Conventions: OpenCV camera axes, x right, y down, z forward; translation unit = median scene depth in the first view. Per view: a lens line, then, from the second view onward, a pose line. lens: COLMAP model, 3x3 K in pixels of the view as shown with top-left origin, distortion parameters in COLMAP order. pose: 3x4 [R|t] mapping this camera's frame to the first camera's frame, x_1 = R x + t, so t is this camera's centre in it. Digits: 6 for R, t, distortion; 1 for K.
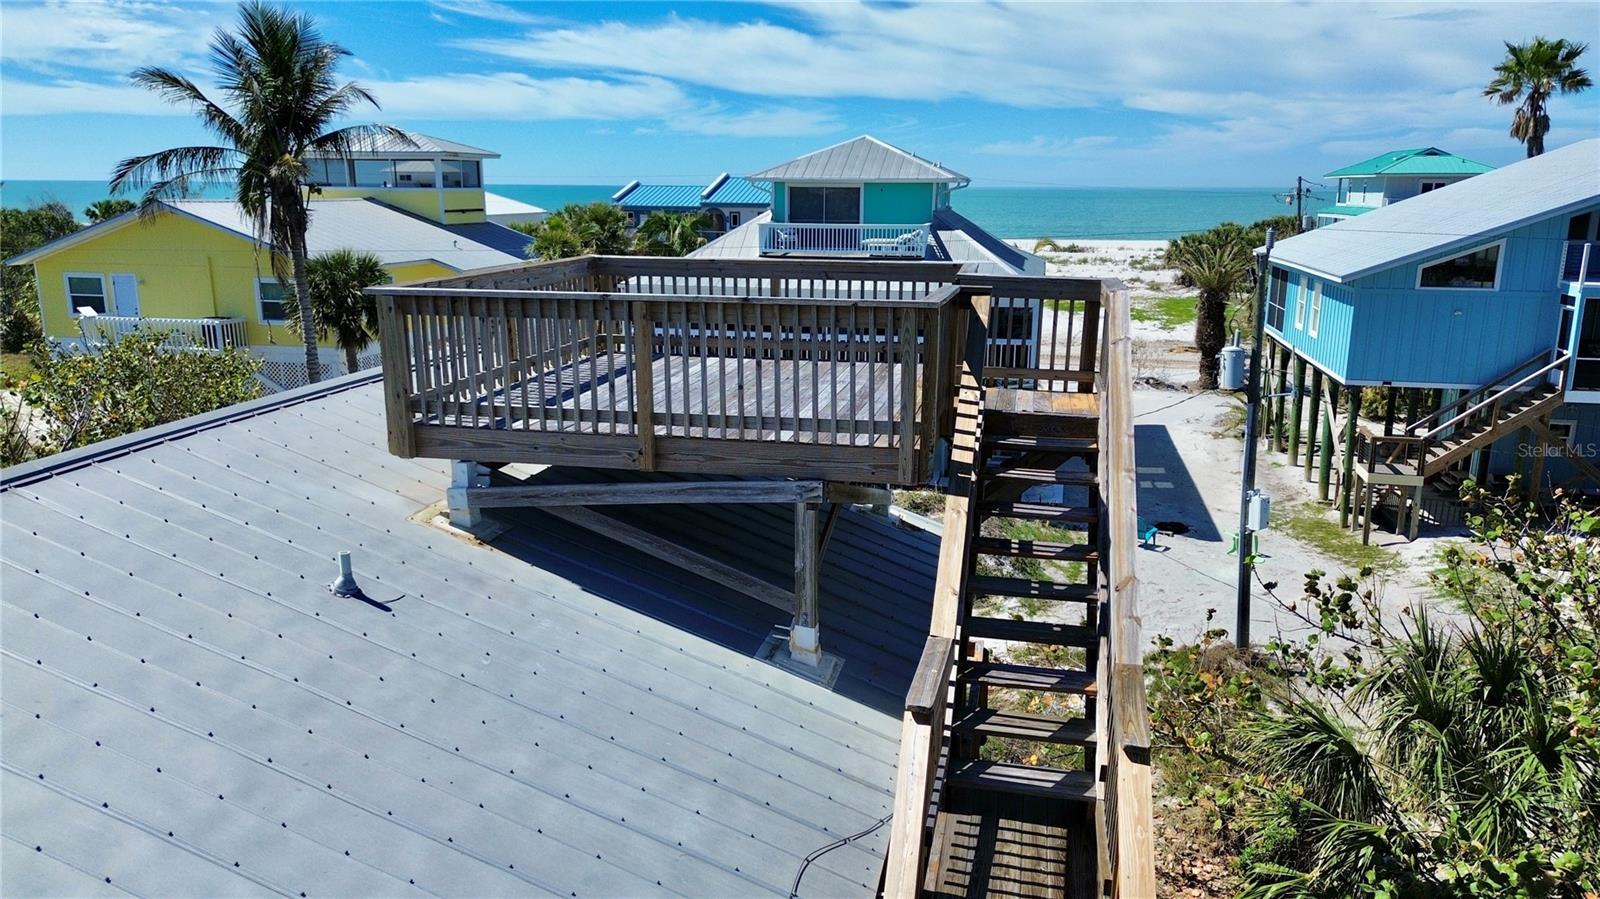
lens RADIAL K [[1132.0, 0, 802.2], [0, 1132.0, 467.1], [0, 0, 1]] dist [0.061071, -0.069411]
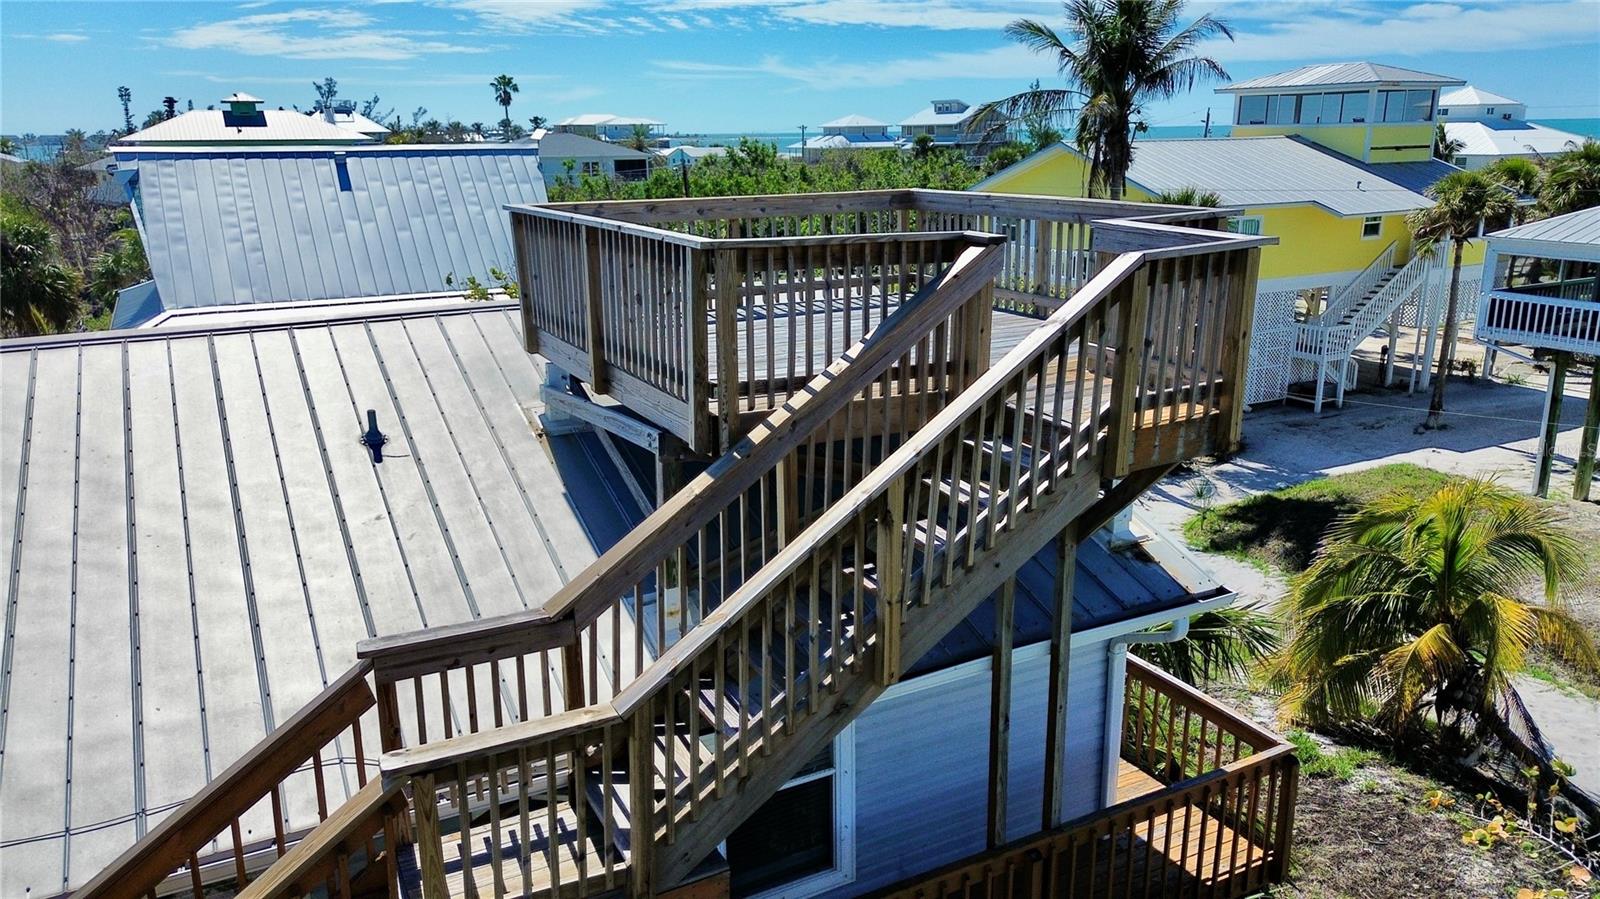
lens RADIAL K [[1129.4, 0, 803.3], [0, 1129.4, 450.5], [0, 0, 1]] dist [0.064514, -0.062469]
pose [[0.636112, 0.196807, -0.746075, 0.157817], [-0.170693, 0.978860, 0.112679, -0.019825], [0.752479, 0.055674, 0.656259, 0.100452]]
